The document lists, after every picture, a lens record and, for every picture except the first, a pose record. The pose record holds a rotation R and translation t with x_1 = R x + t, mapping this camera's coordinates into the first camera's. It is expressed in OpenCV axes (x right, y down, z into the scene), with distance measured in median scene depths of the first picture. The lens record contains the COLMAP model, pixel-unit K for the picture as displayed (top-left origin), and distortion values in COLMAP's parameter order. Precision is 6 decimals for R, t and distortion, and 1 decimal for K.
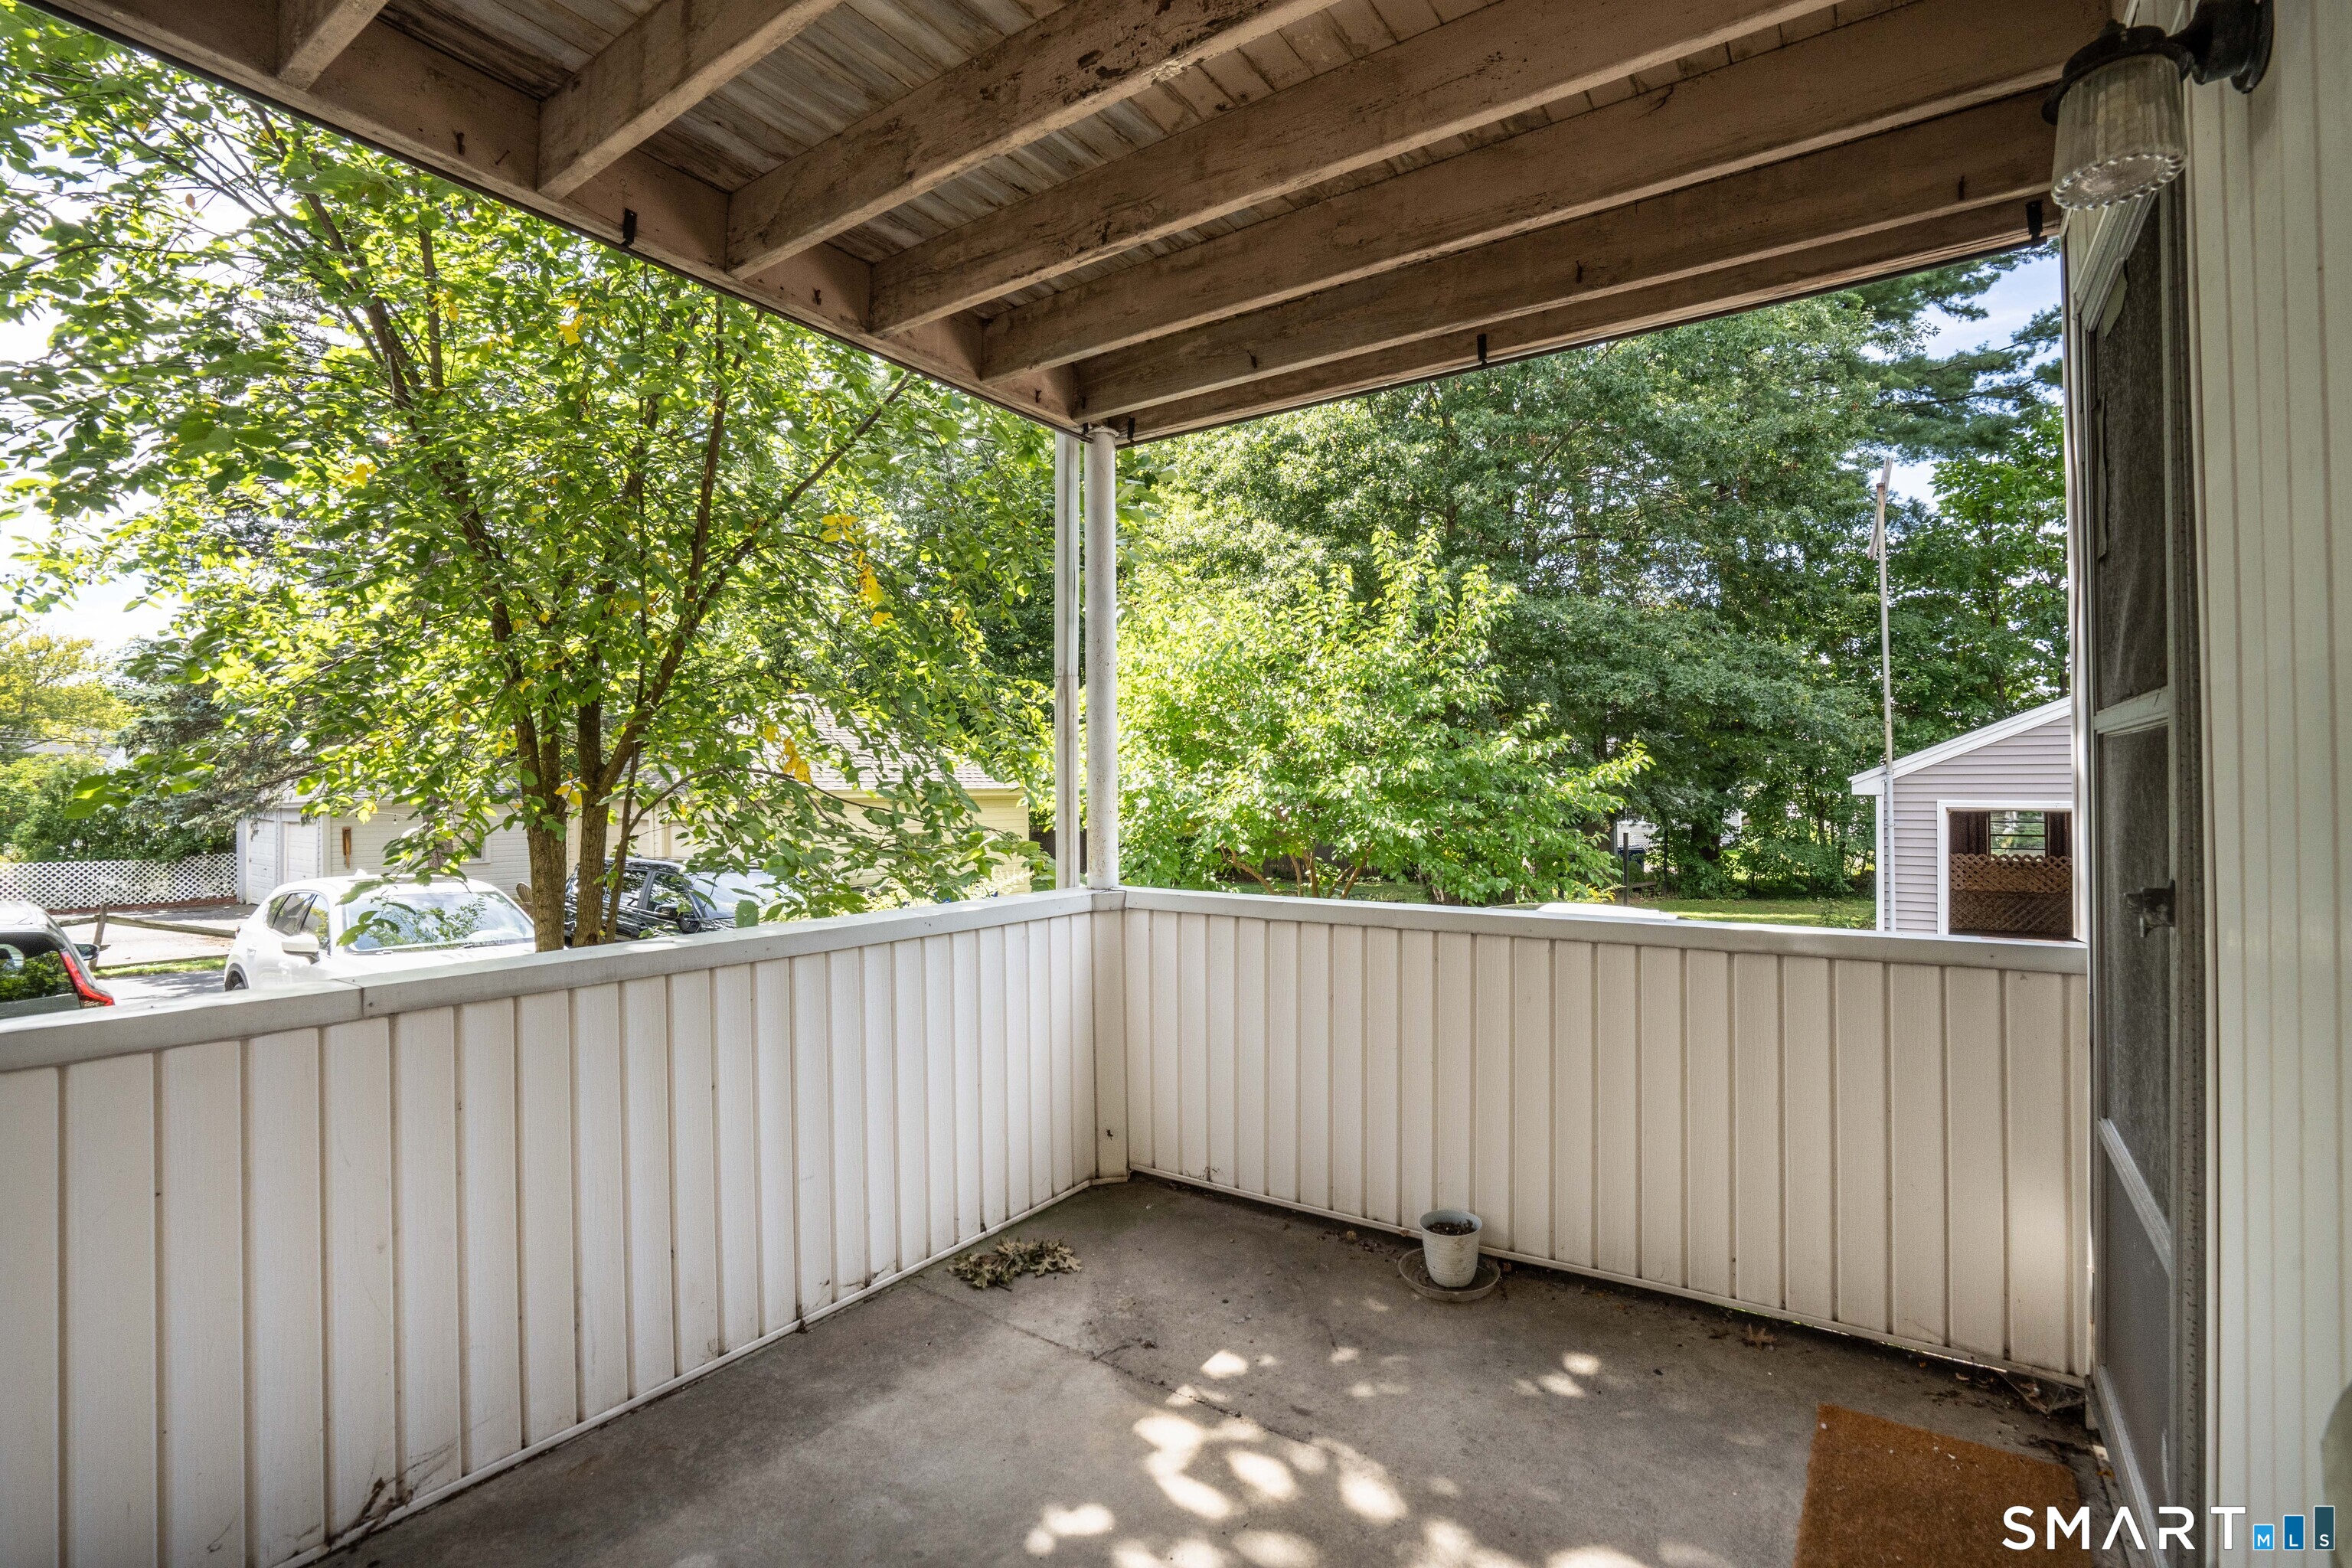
lens RADIAL K [[1110.7, 0, 1170.7], [0, 1110.7, 777.2], [0, 0, 1]] dist [-0.057940, 0.023445]
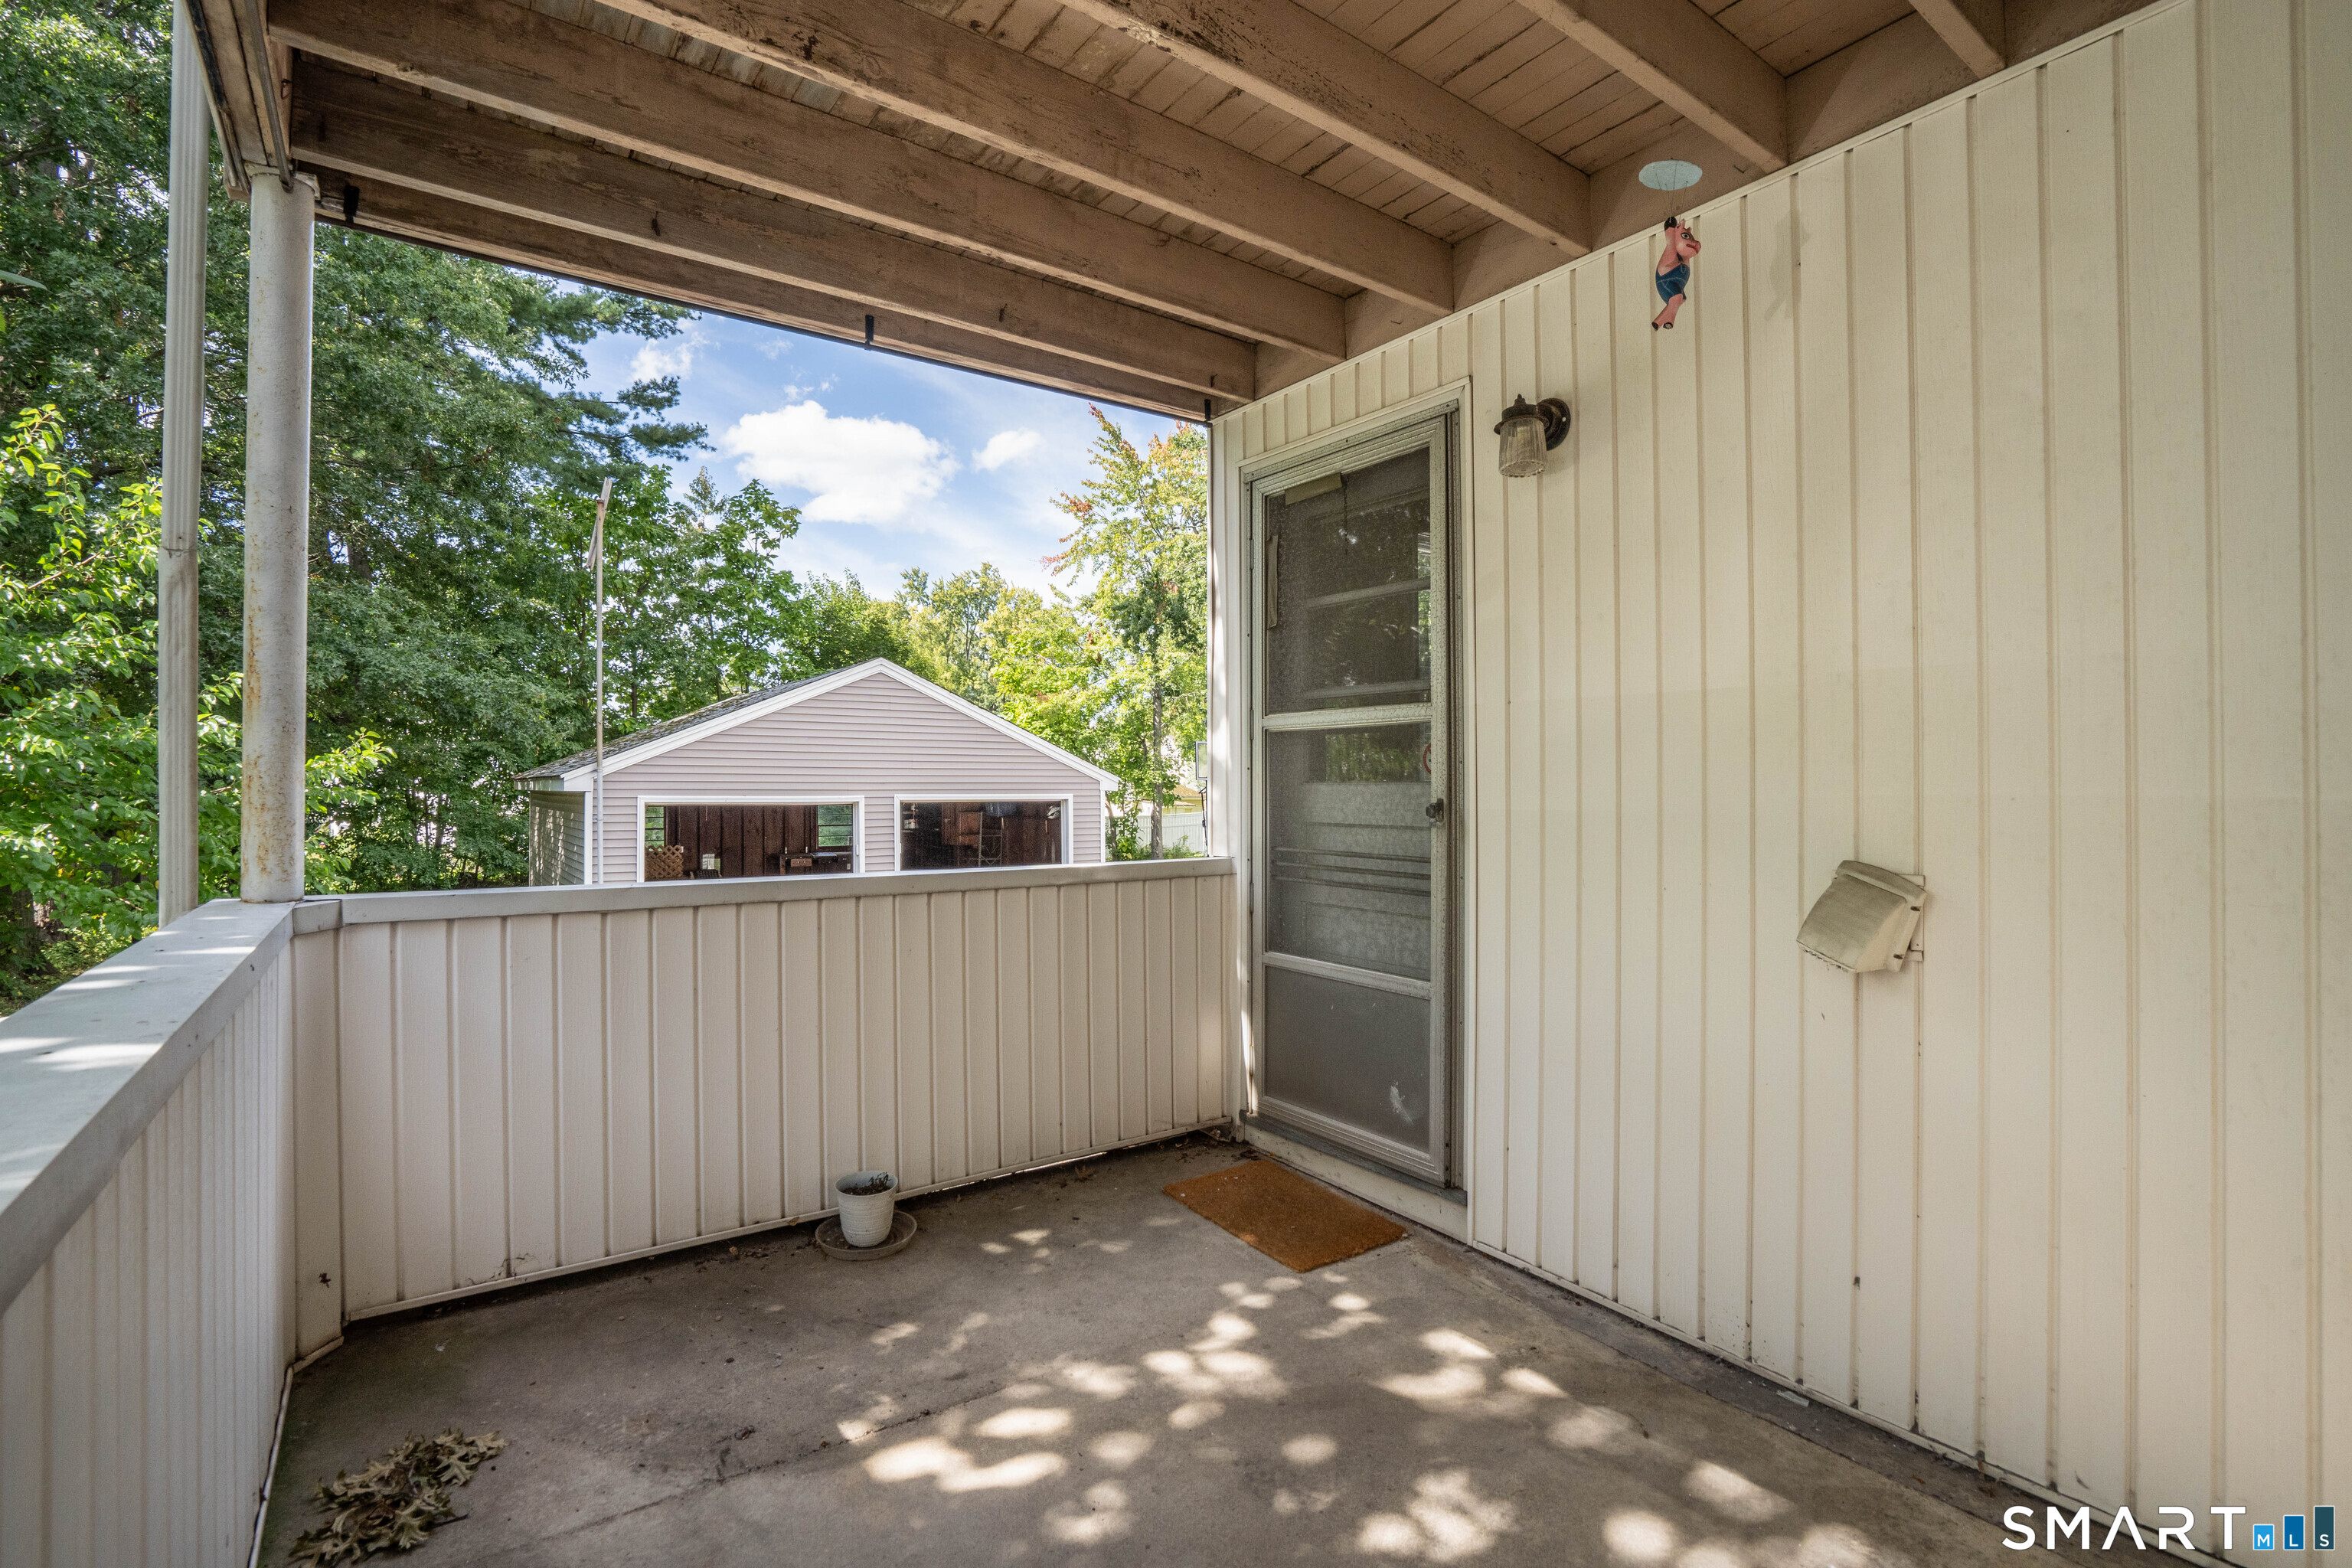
lens RADIAL K [[1110.7, 0, 1170.7], [0, 1110.7, 777.2], [0, 0, 1]] dist [-0.057940, 0.023445]
pose [[0.309815, 0.016078, 0.950661, -0.616145], [-0.006929, 0.999869, -0.014651, 0.045712], [-0.950772, -0.002048, 0.309886, 0.417553]]
